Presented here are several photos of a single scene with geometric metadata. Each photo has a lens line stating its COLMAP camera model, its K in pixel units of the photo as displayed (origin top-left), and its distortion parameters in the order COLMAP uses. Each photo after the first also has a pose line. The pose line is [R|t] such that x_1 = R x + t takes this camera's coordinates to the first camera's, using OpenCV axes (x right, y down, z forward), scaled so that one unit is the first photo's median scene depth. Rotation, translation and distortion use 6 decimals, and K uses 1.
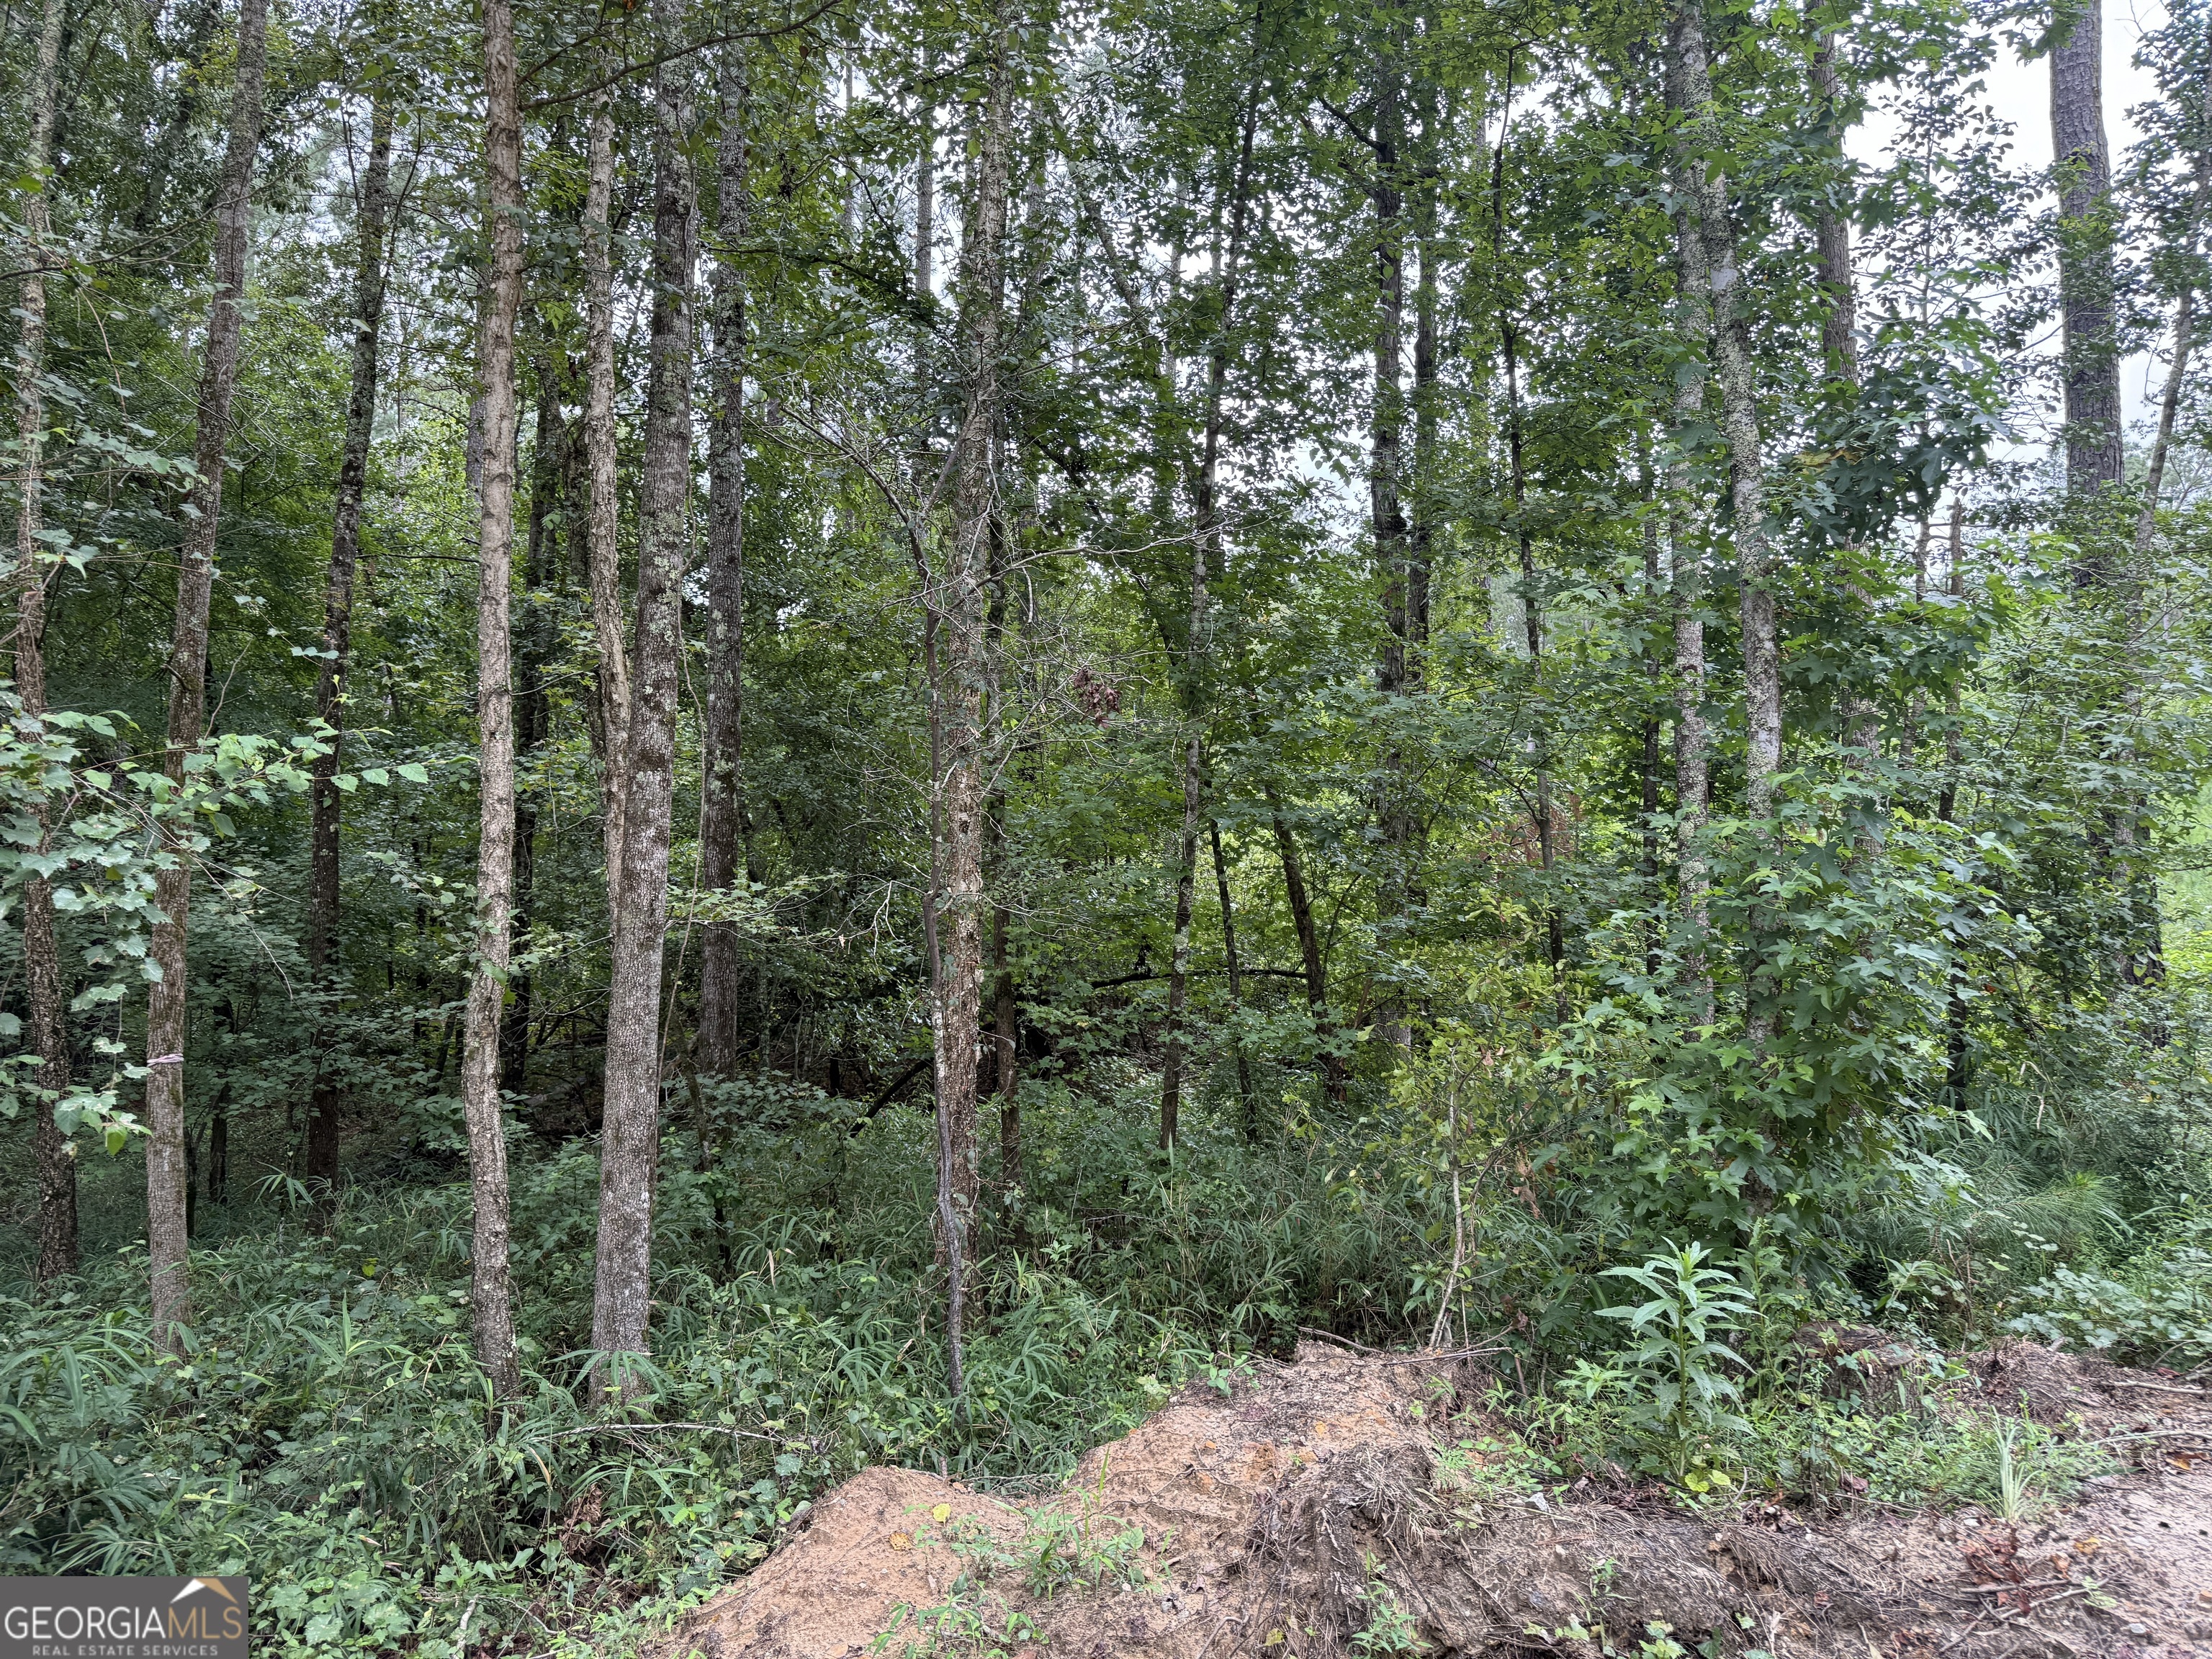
lens RADIAL K [[1657.7, 0, 1136.8], [0, 1657.7, 848.5], [0, 0, 1]] dist [0.176821, -0.305550]
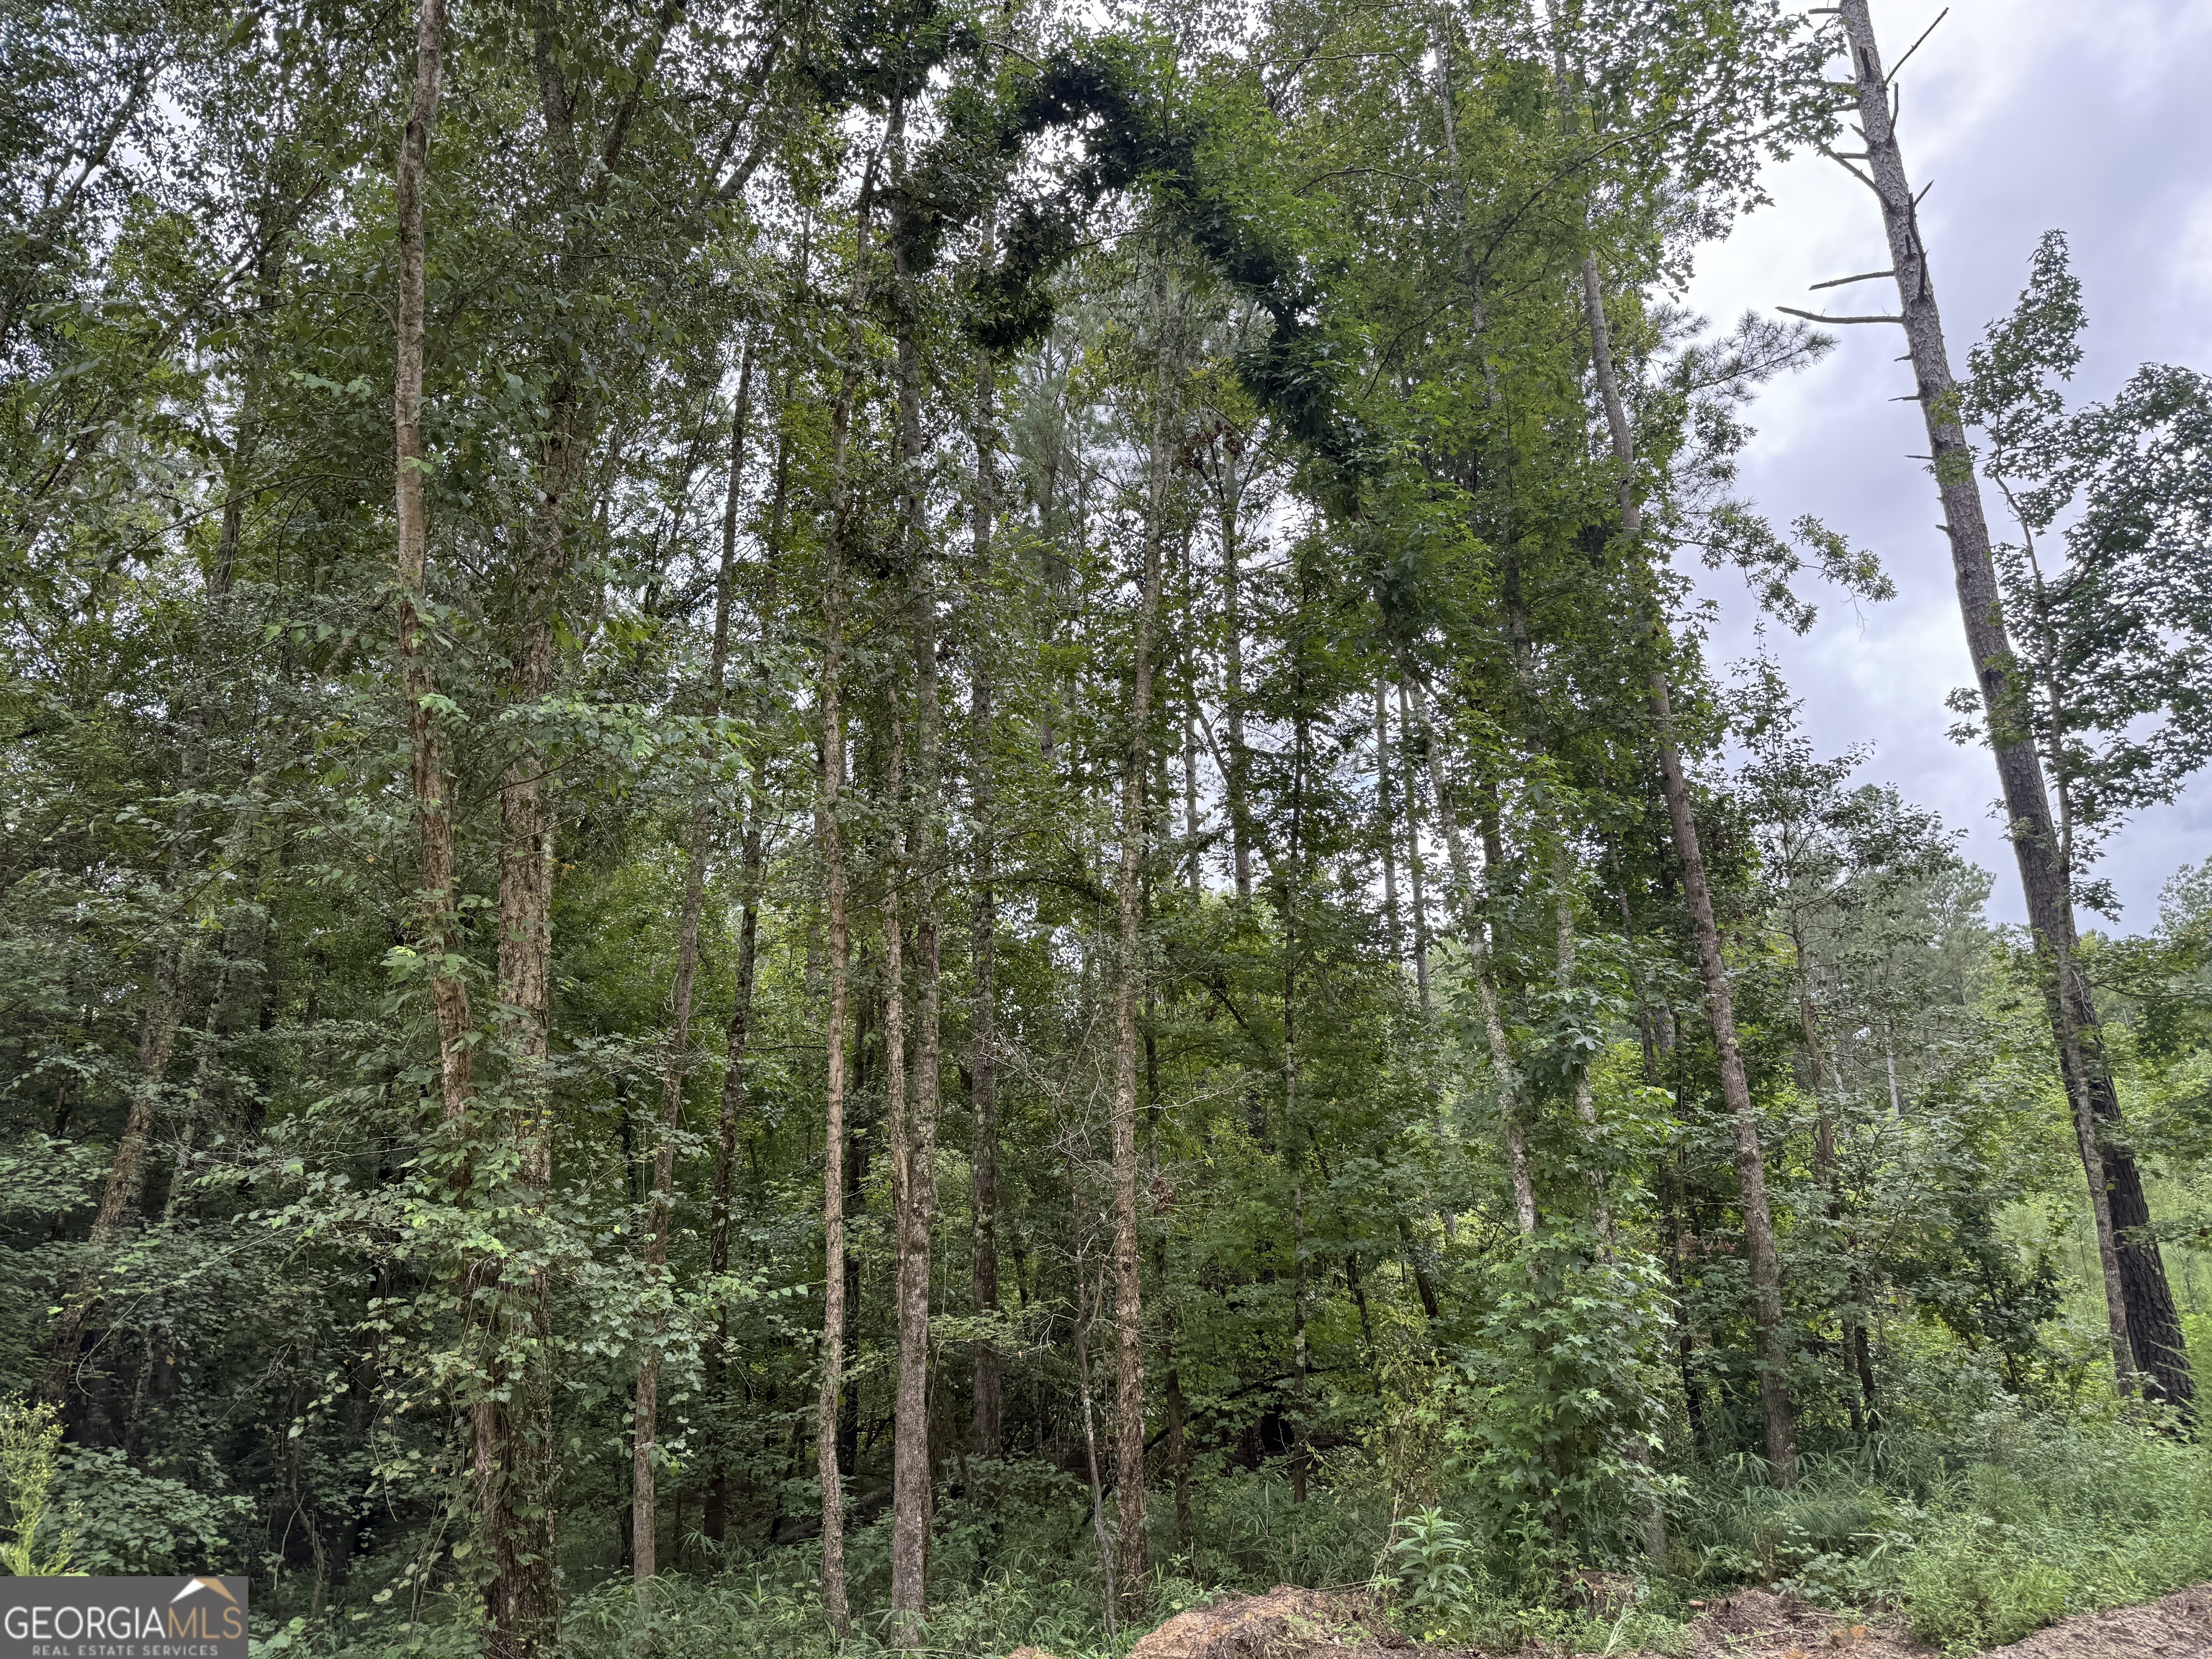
lens RADIAL K [[1651.7, 0, 1114.3], [0, 1651.7, 833.8], [0, 0, 1]] dist [0.082374, -0.102245]
pose [[0.979150, -0.097494, -0.178216, 0.255376], [0.053133, 0.969677, -0.238543, -0.047448], [0.196068, 0.224100, 0.954639, -0.685933]]
